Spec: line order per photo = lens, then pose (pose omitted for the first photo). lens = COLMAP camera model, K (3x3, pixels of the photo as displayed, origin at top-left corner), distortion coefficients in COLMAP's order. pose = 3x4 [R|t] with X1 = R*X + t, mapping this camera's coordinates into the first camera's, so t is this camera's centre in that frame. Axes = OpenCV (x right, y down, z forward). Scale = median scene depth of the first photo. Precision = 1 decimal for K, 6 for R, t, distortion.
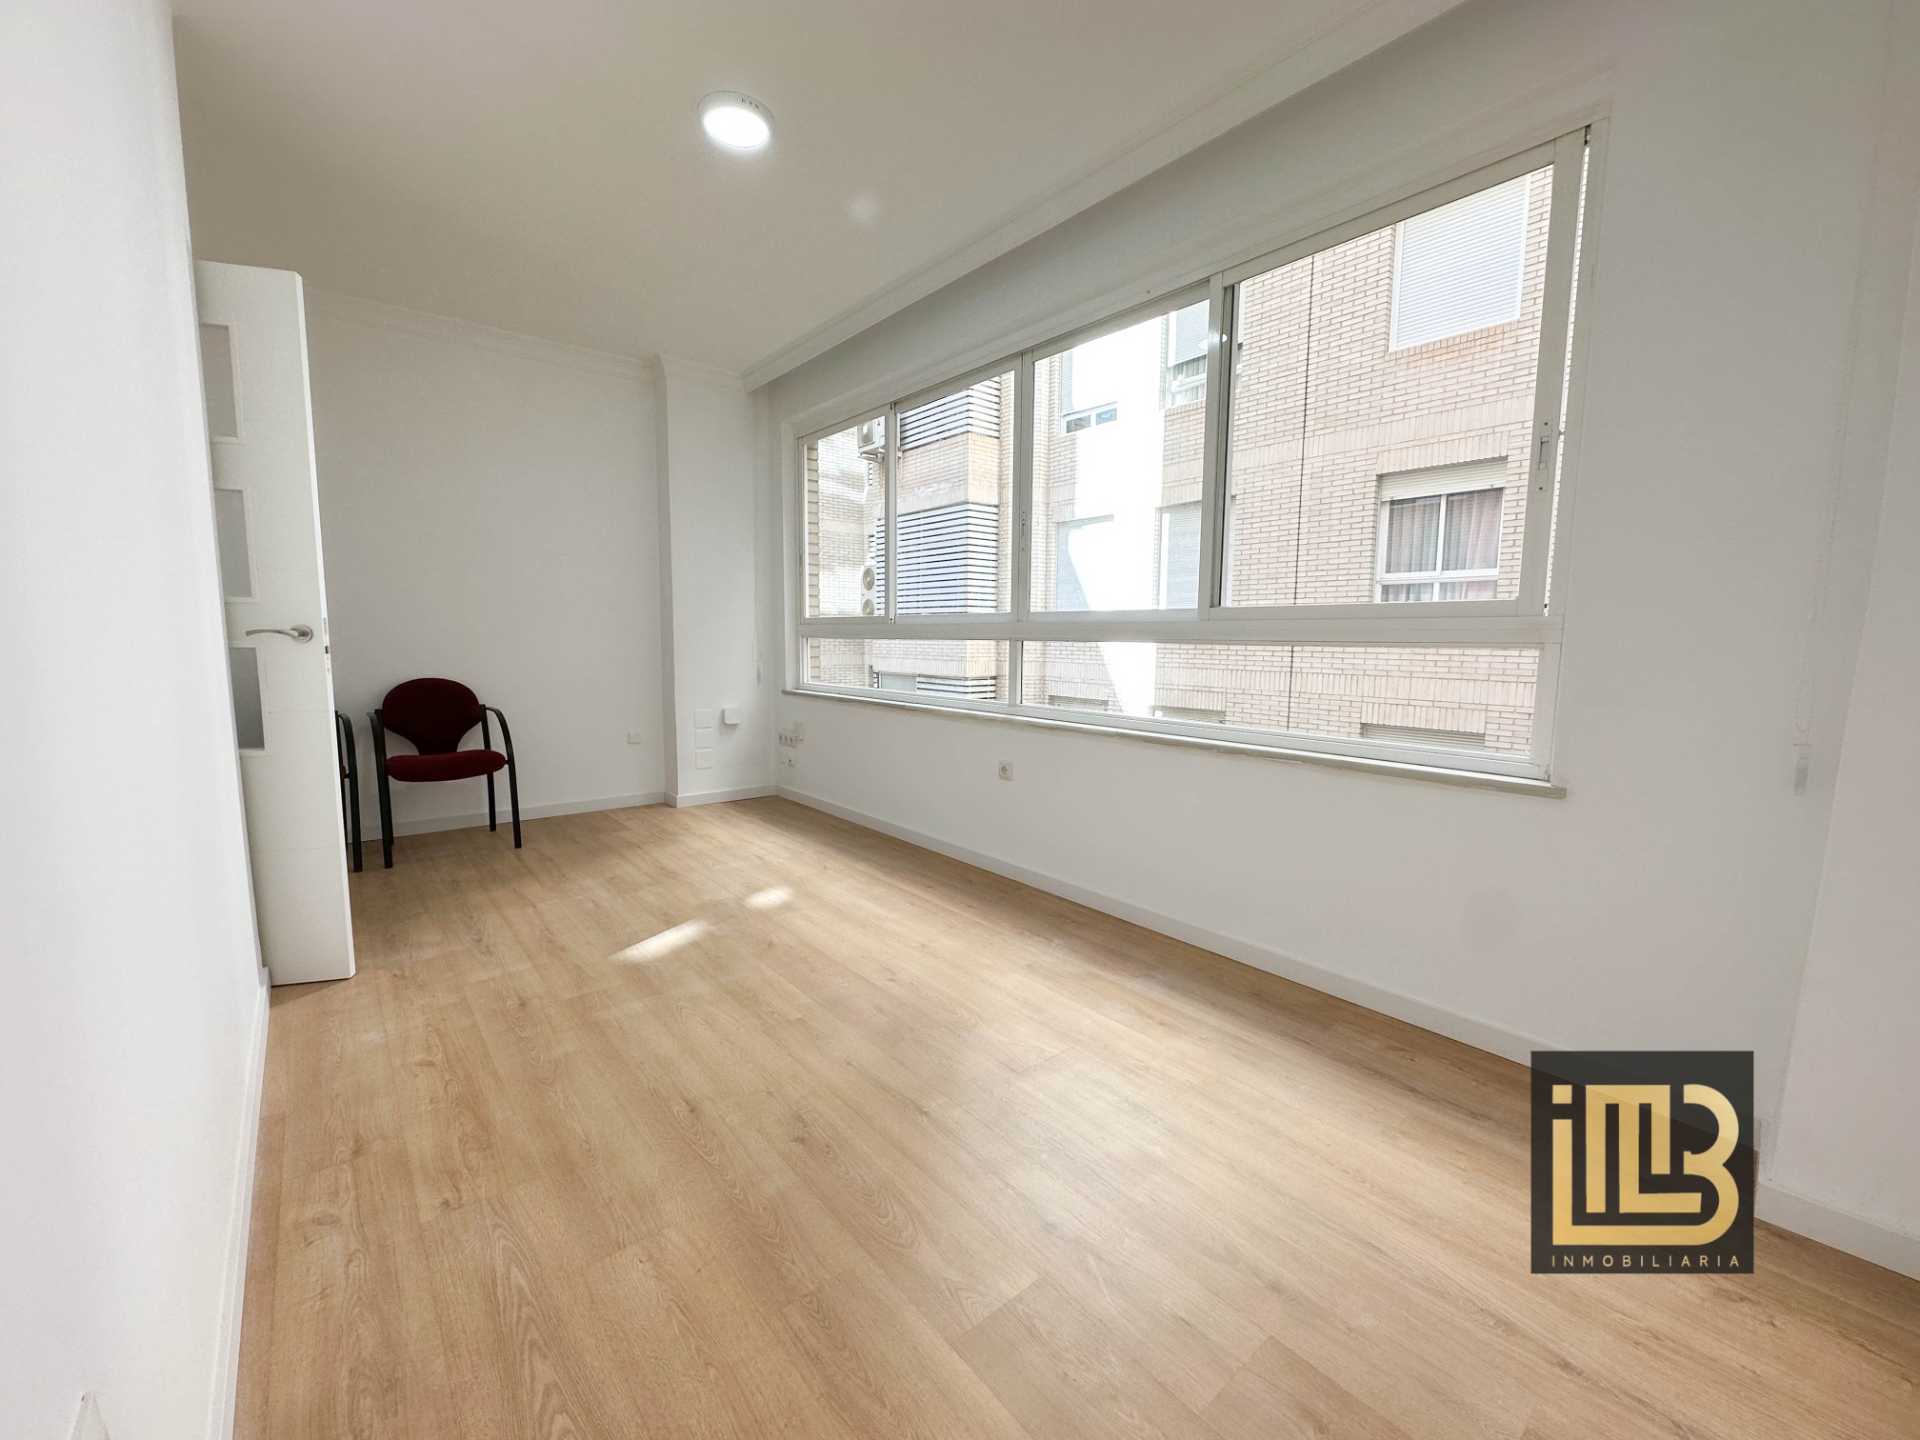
lens RADIAL K [[767.6, 0, 954.3], [0, 767.6, 721.2], [0, 0, 1]] dist [-0.005233, 0.001459]
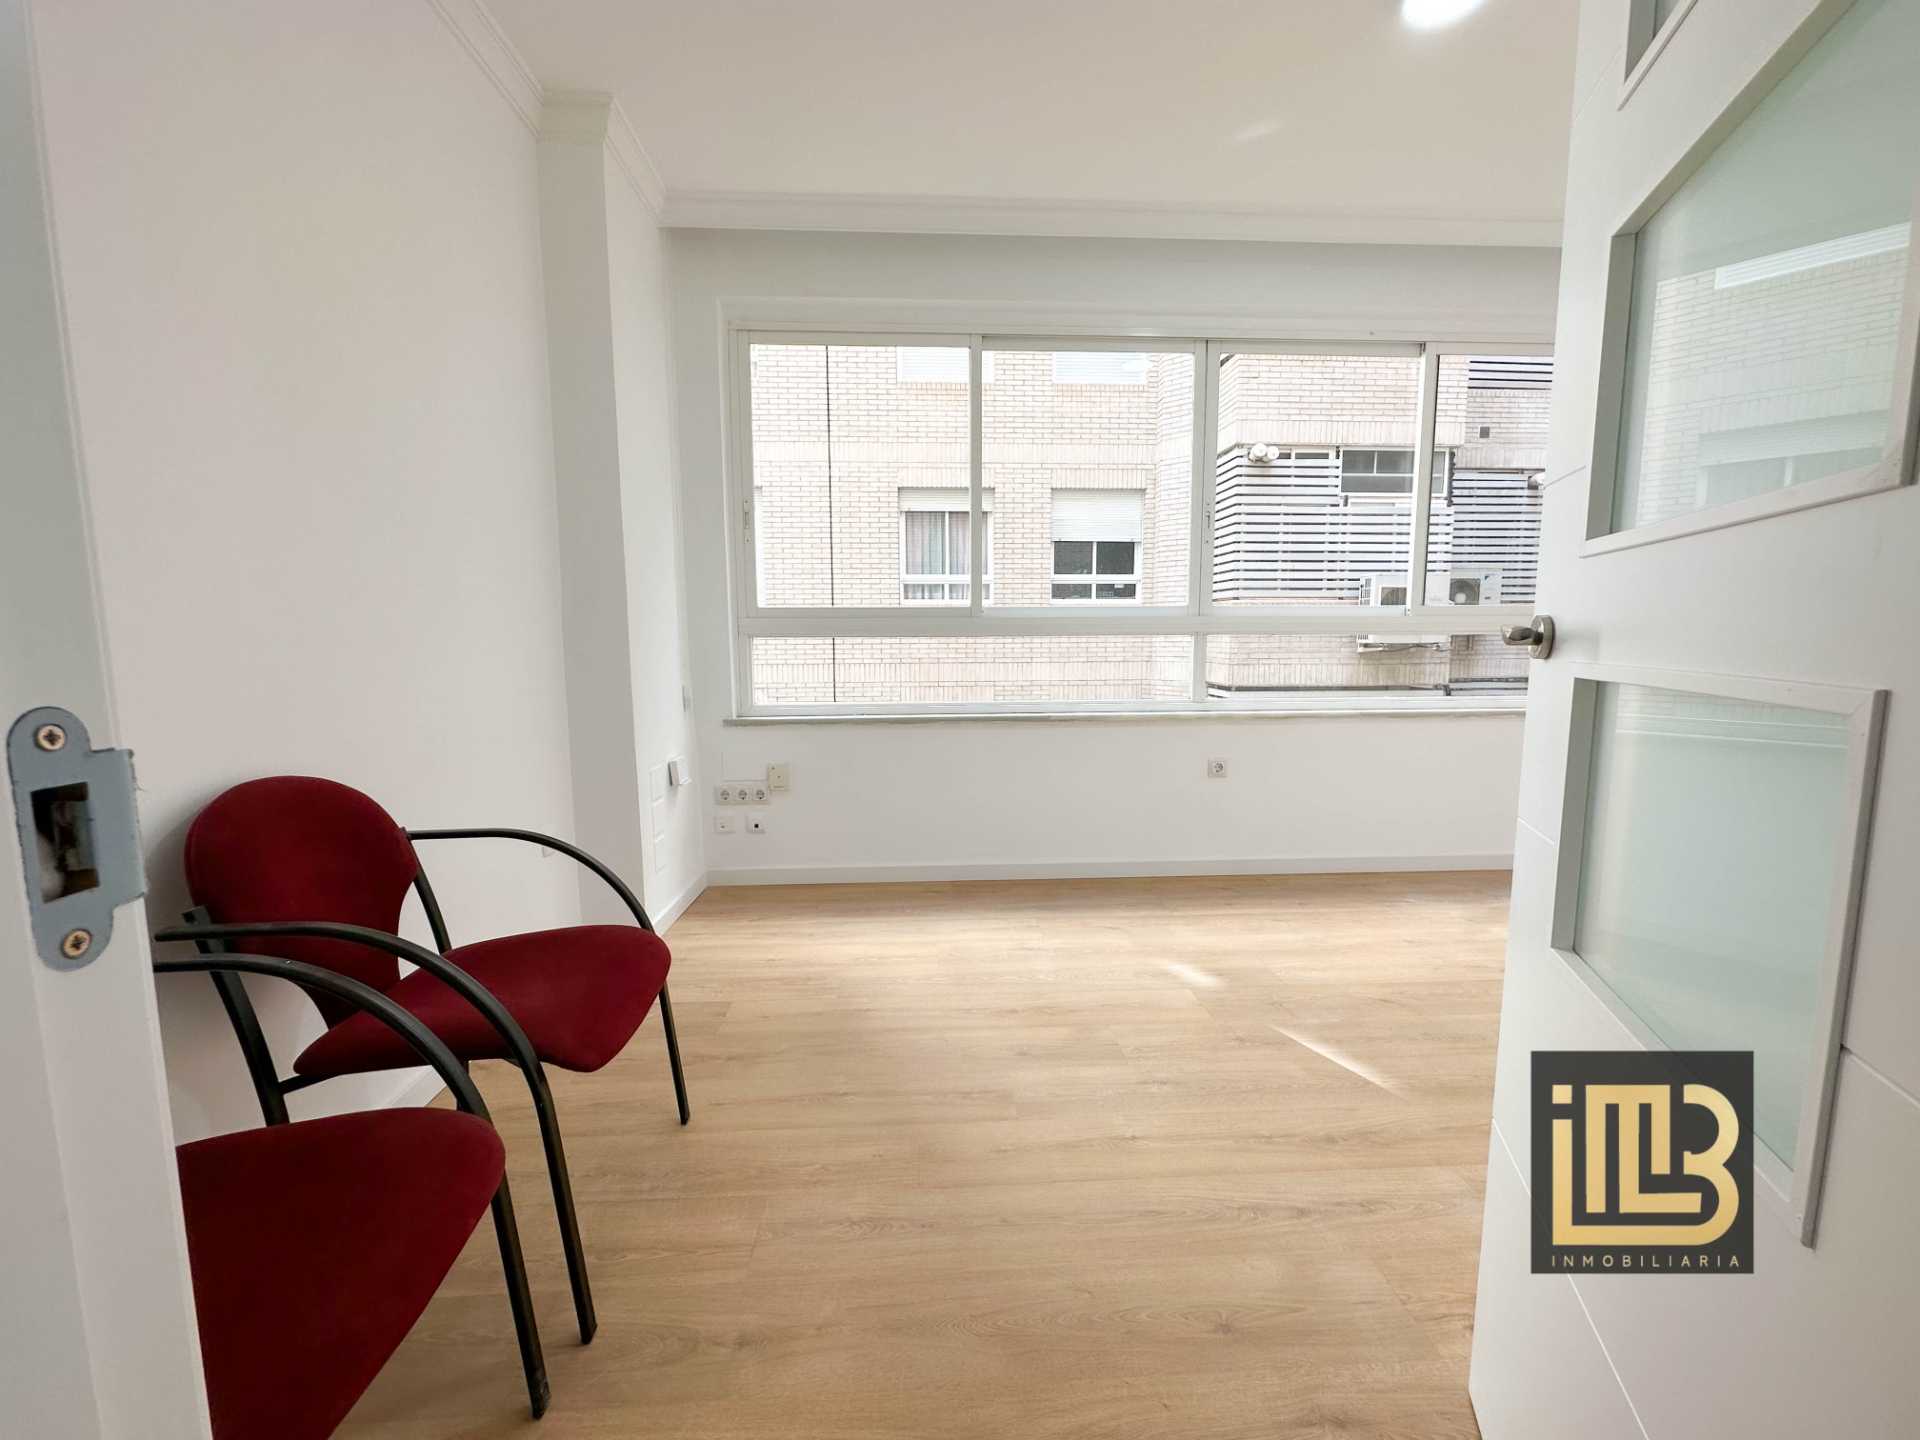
lens RADIAL K [[767.6, 0, 957.9], [0, 767.6, 723.2], [0, 0, 1]] dist [-0.005233, 0.001459]
pose [[0.594399, -0.106040, 0.797148, -0.868428], [0.097047, 0.993482, 0.059793, -0.079840], [-0.798293, 0.041820, 0.600816, 0.646139]]
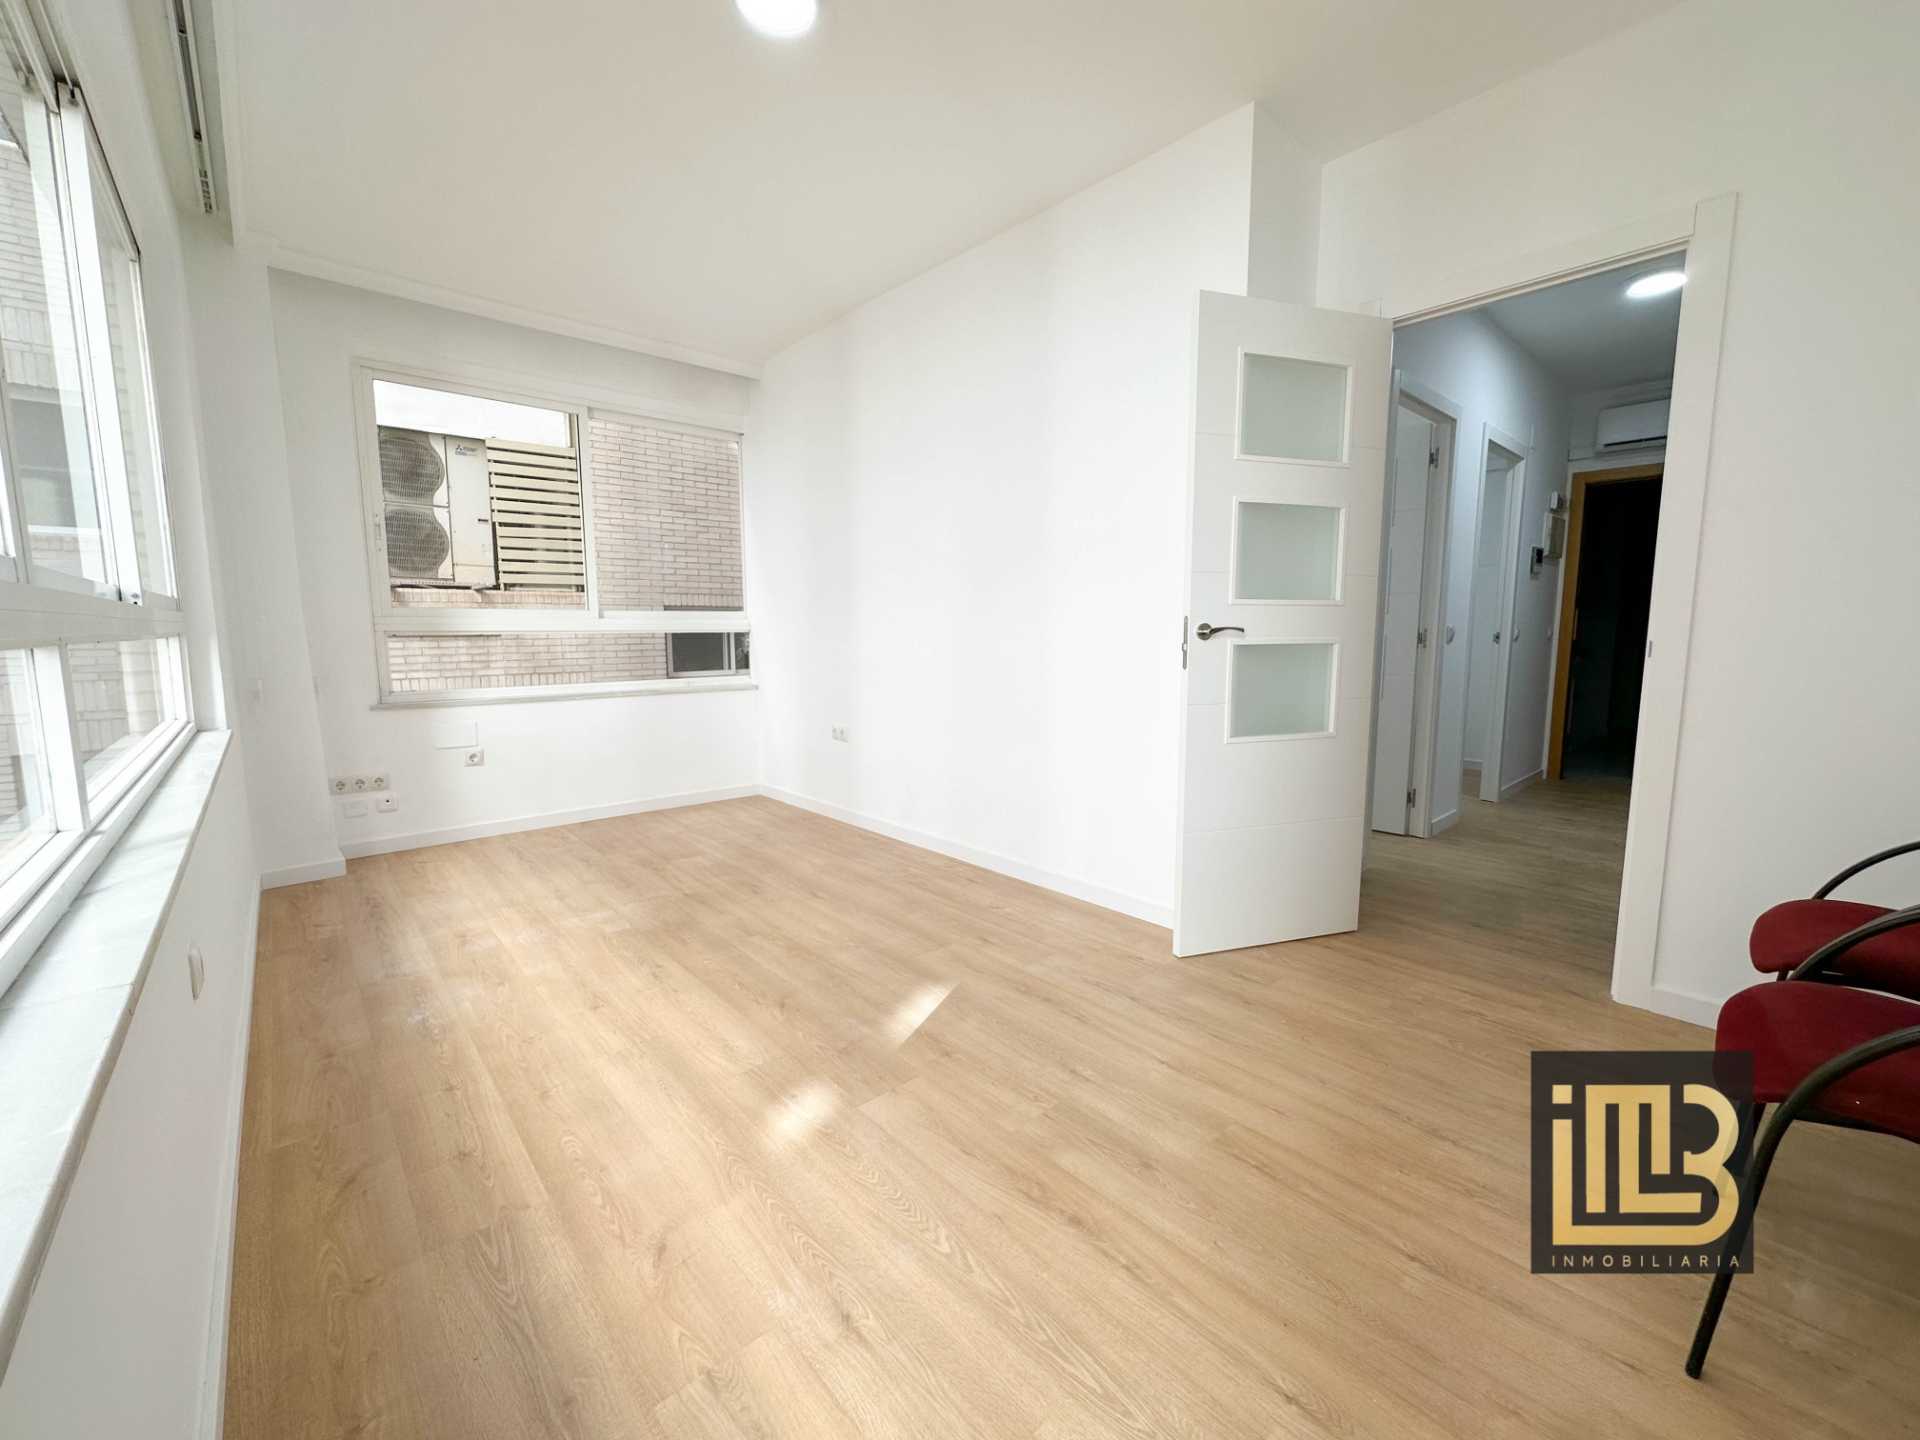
lens RADIAL K [[767.6, 0, 961.3], [0, 767.6, 719.2], [0, 0, 1]] dist [-0.005233, 0.001459]
pose [[-0.999243, -0.002911, -0.038787, -0.301255], [-0.011592, 0.974166, 0.225534, -0.149824], [0.037128, 0.225813, -0.973463, 1.314079]]
